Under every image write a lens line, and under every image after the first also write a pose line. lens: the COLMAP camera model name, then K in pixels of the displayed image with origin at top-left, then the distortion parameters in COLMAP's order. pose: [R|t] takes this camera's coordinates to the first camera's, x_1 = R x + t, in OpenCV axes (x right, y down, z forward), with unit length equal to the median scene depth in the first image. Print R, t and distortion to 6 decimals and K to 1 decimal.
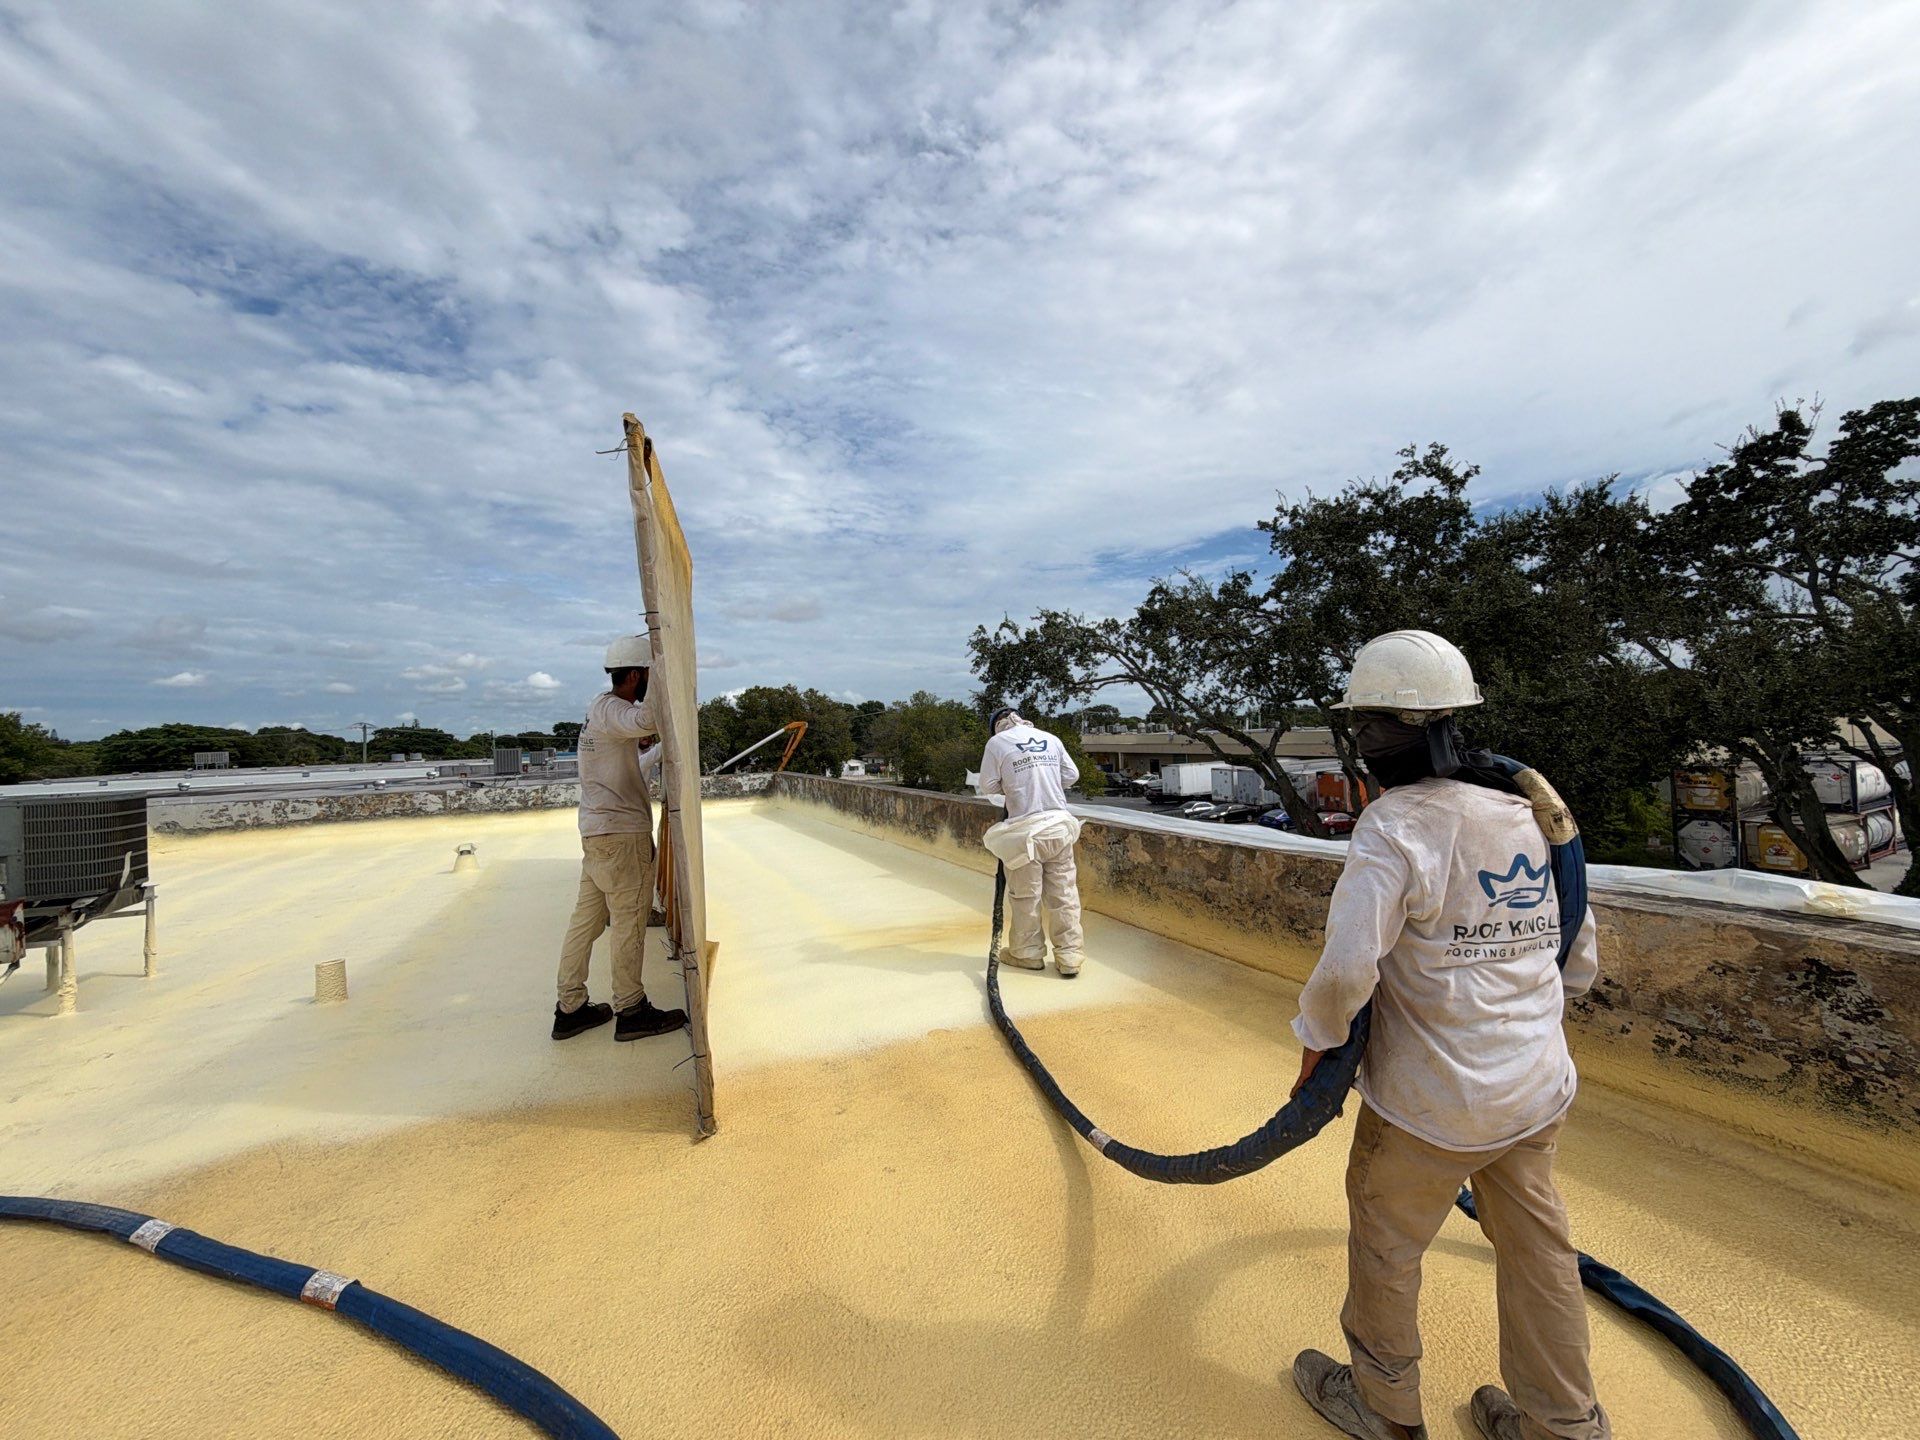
lens RADIAL K [[765.2, 0, 955.6], [0, 765.2, 706.8], [0, 0, 1]] dist [-0.000322, 0.000207]
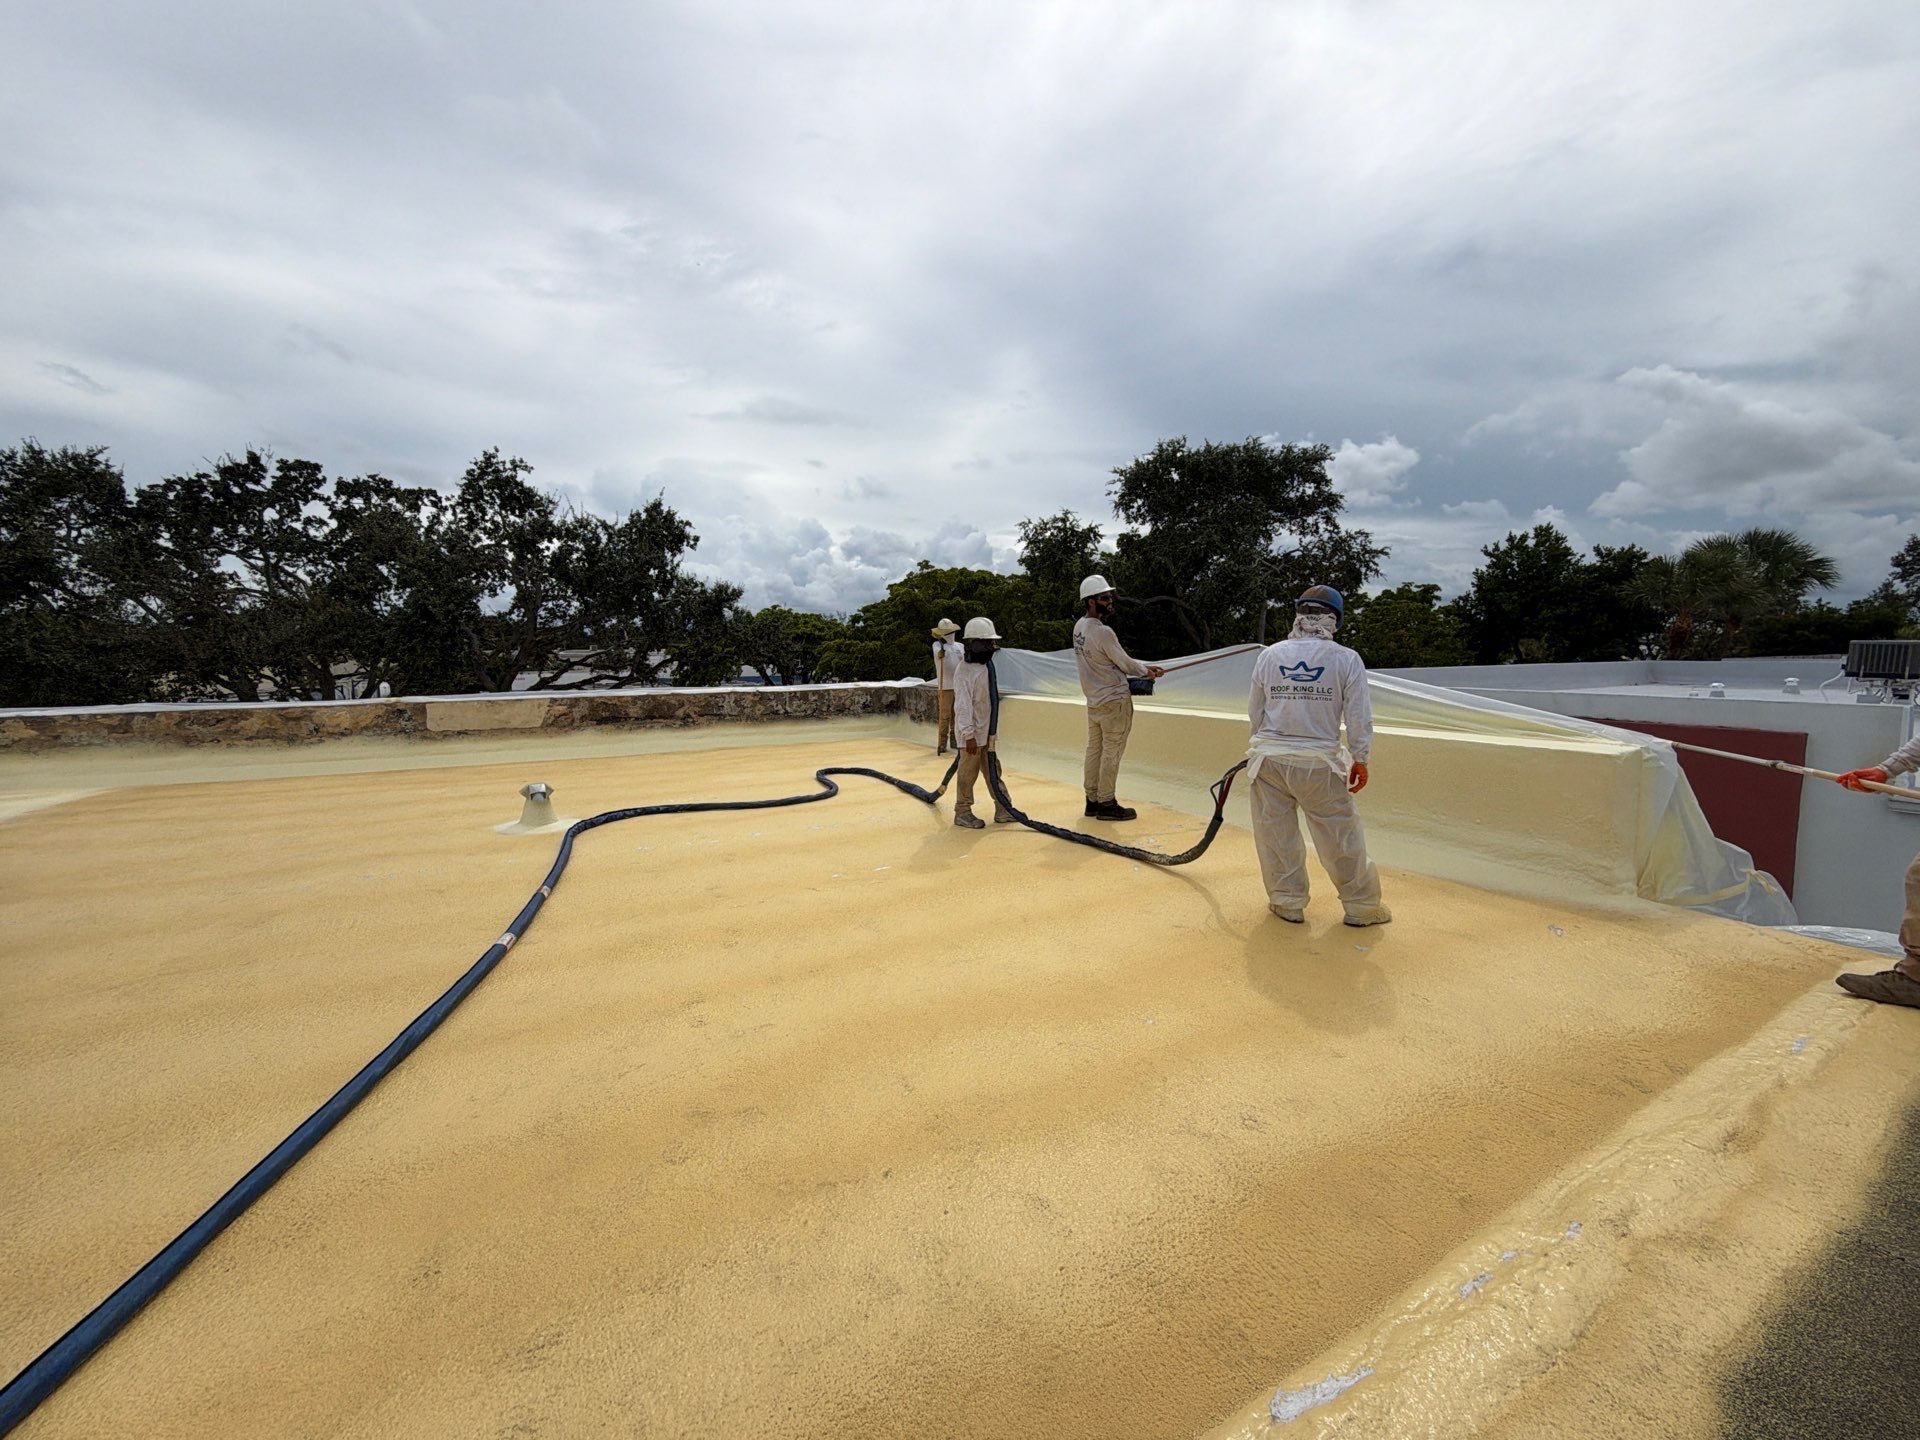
lens RADIAL K [[765.2, 0, 961.0], [0, 765.2, 728.5], [0, 0, 1]] dist [-0.000322, 0.000207]
pose [[-0.061732, -0.069444, 0.995674, -0.329717], [-0.021055, 0.997445, 0.068262, 0.009643], [-0.997871, -0.016750, -0.063037, -0.182843]]
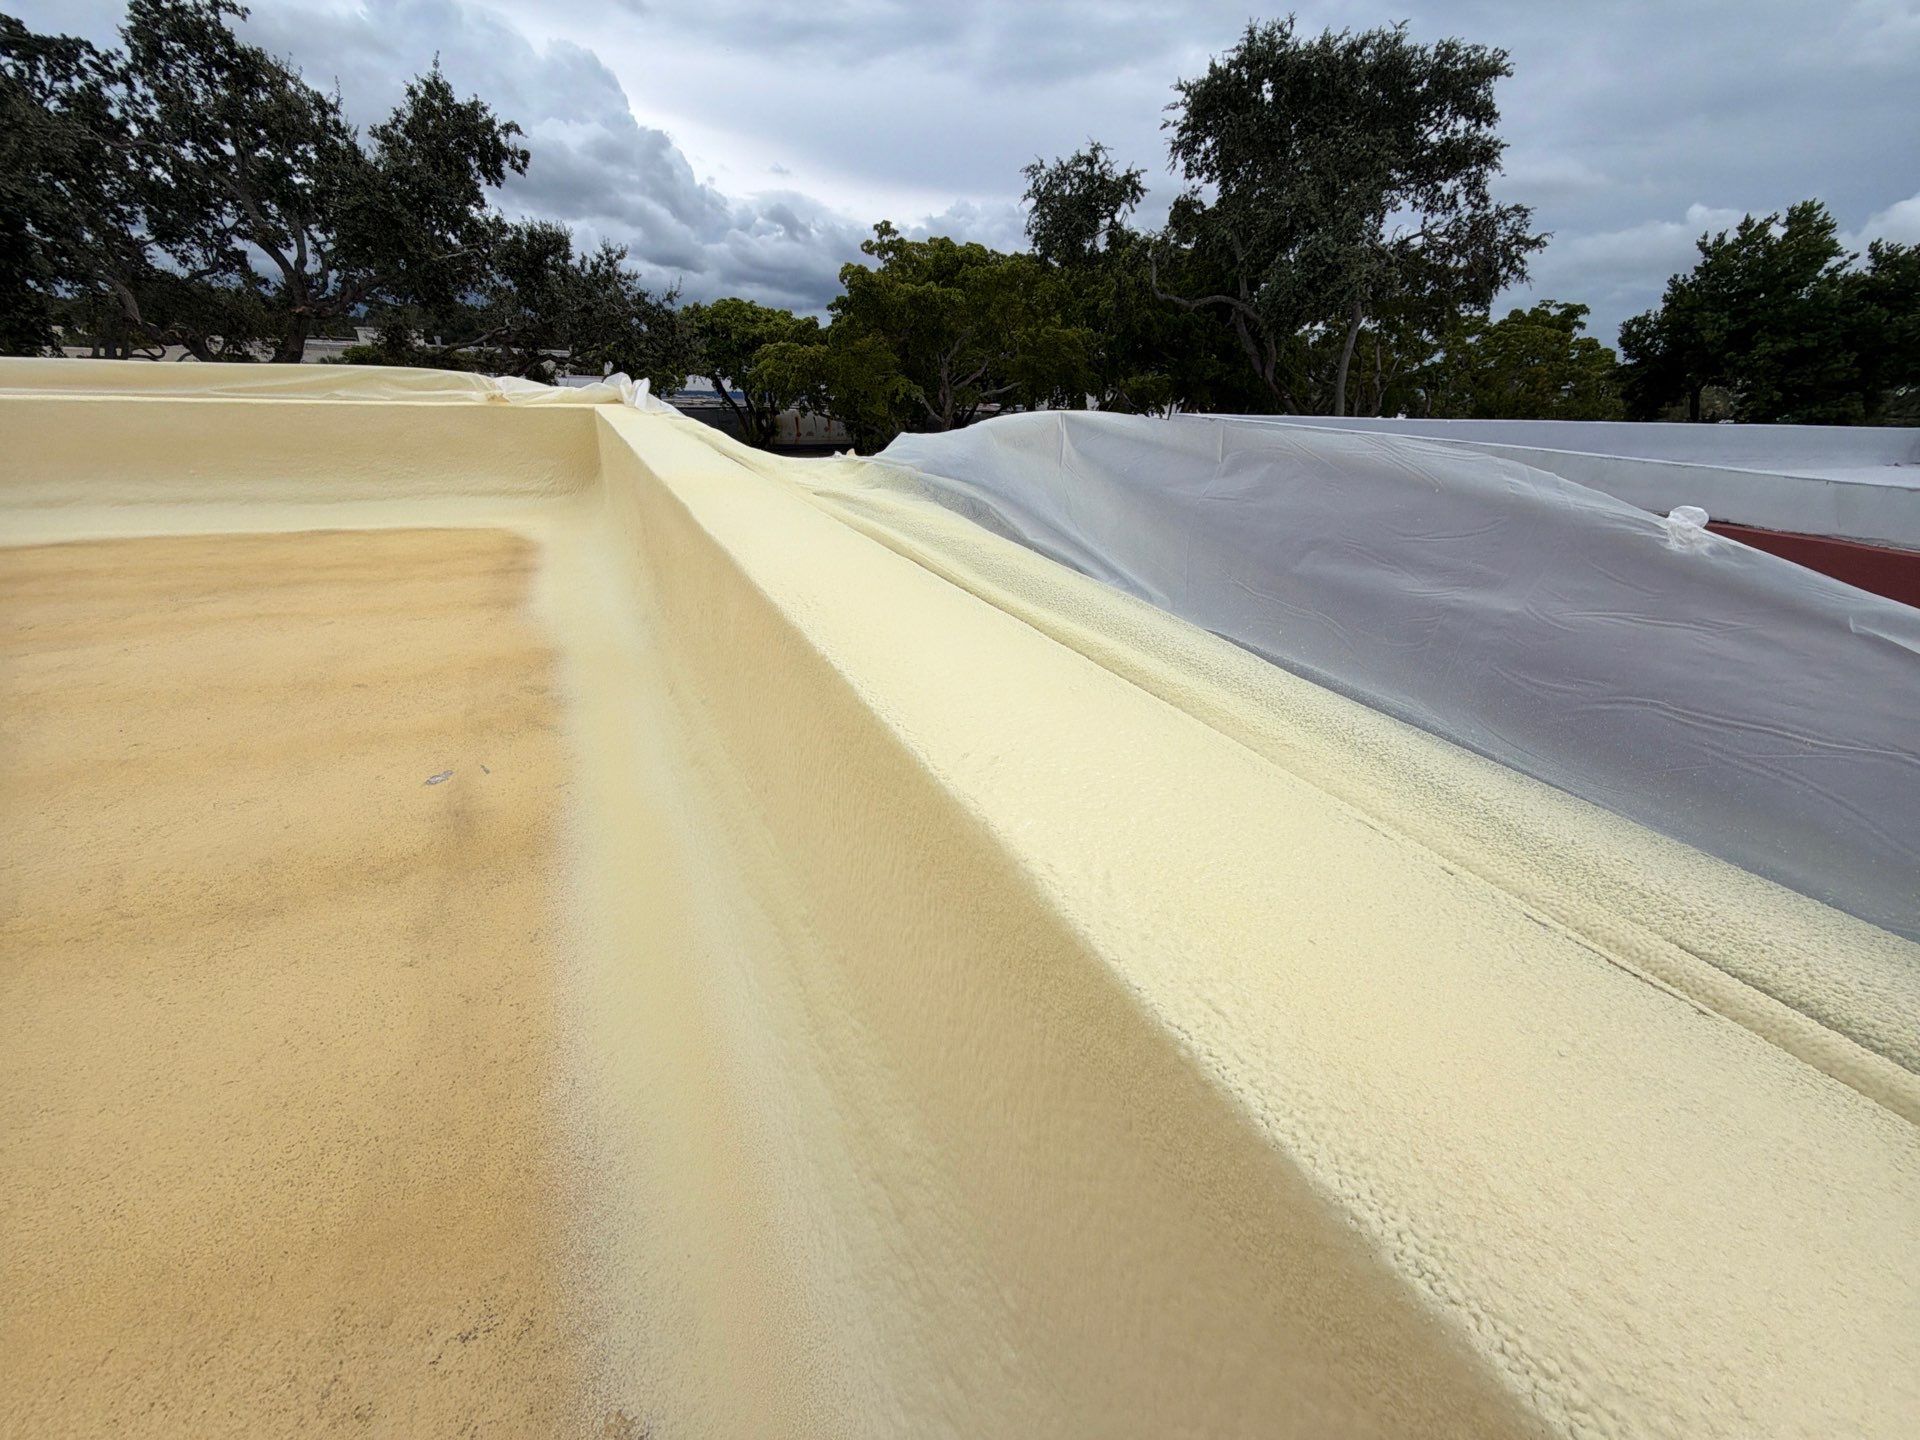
lens RADIAL K [[765.2, 0, 961.1], [0, 765.2, 719.5], [0, 0, 1]] dist [-0.000322, 0.000207]
pose [[-0.018061, -0.384650, 0.922886, -0.044292], [-0.068684, 0.921333, 0.382659, 0.007391], [-0.997475, -0.056476, -0.043059, -0.298240]]
